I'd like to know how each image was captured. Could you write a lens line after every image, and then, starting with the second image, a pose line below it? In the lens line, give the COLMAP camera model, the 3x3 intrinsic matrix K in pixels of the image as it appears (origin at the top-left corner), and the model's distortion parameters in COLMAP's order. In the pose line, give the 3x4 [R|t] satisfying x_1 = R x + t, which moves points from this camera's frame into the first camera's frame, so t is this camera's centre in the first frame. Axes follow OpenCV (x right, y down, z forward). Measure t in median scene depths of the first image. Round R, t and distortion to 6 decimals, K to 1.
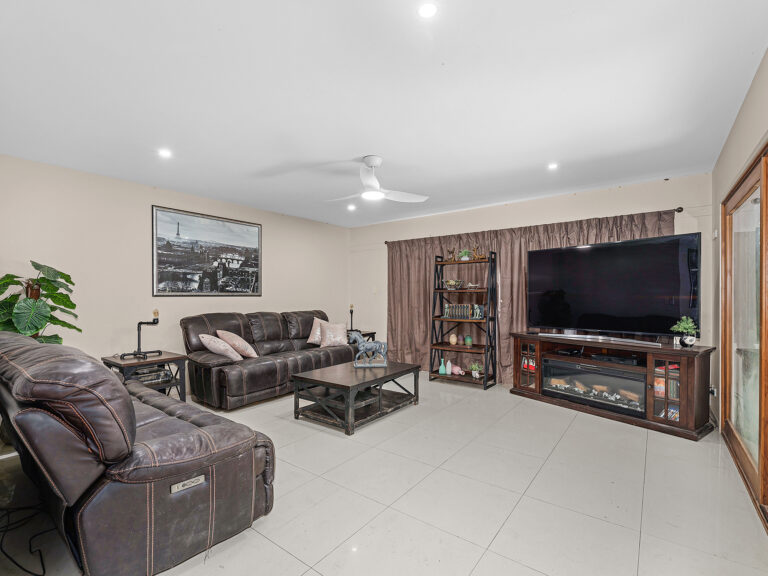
lens RADIAL K [[353.1, 0, 393.2], [0, 353.1, 300.7], [0, 0, 1]] dist [0.000017, 0.000371]
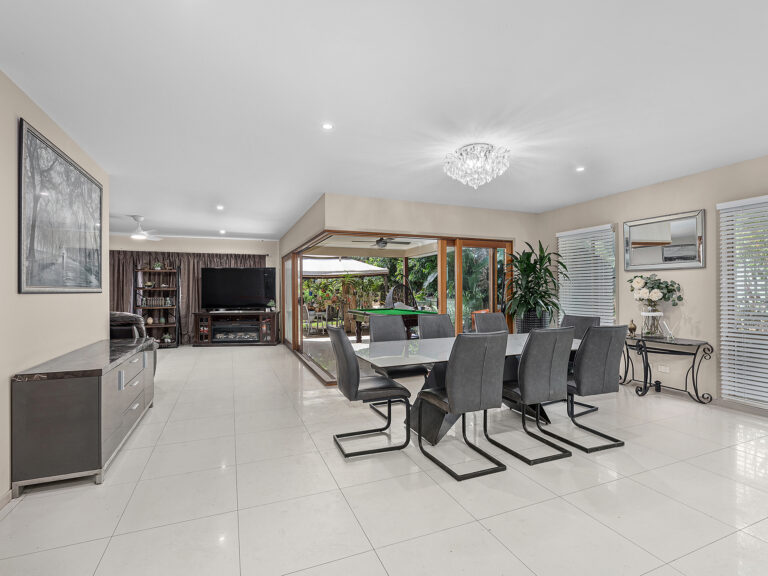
lens RADIAL K [[392.7, 0, 384.5], [0, 392.7, 287.8], [0, 0, 1]] dist [0.000667, 0.000030]
pose [[0.494430, -0.005679, 0.869199, -1.023749], [0.014029, 0.999901, -0.001447, -0.021414], [-0.869104, 0.012909, 0.494461, -0.924482]]
